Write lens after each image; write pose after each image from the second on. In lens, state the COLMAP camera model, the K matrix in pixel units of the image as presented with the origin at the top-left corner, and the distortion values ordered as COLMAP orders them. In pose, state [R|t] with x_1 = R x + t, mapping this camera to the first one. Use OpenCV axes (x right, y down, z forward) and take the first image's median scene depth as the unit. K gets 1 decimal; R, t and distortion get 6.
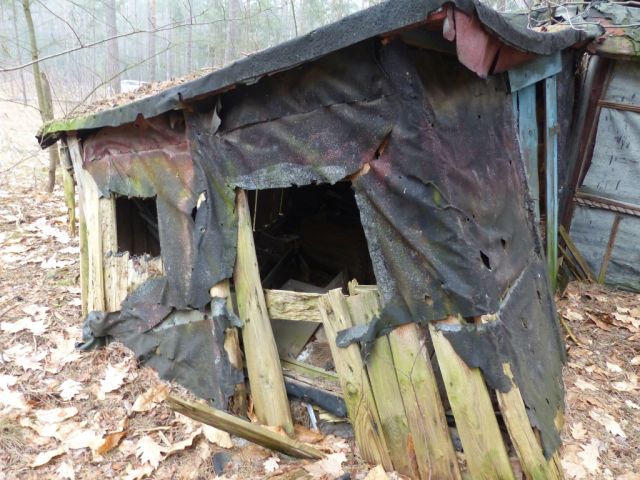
lens RADIAL K [[478.9, 0, 320.0], [0, 478.9, 240.0], [0, 0, 1]] dist [-0.009376, -0.005669]
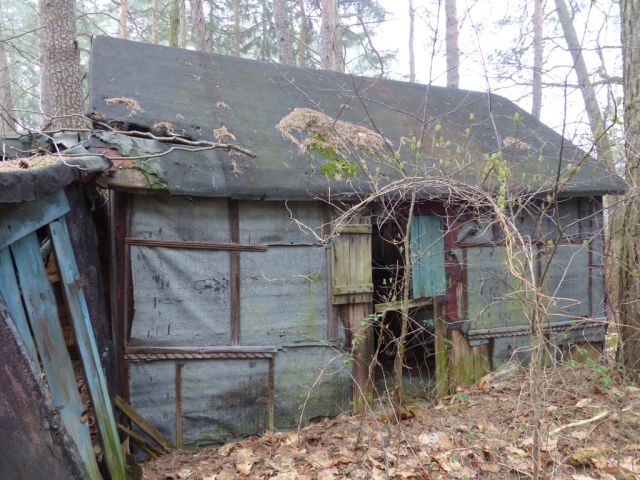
lens RADIAL K [[478.9, 0, 320.0], [0, 478.9, 240.0], [0, 0, 1]] dist [-0.009376, -0.005669]
pose [[0.651847, -0.113470, 0.749813, 0.169597], [0.272751, 0.957657, -0.092191, -0.116442], [-0.707603, 0.264607, 0.655196, 0.190891]]
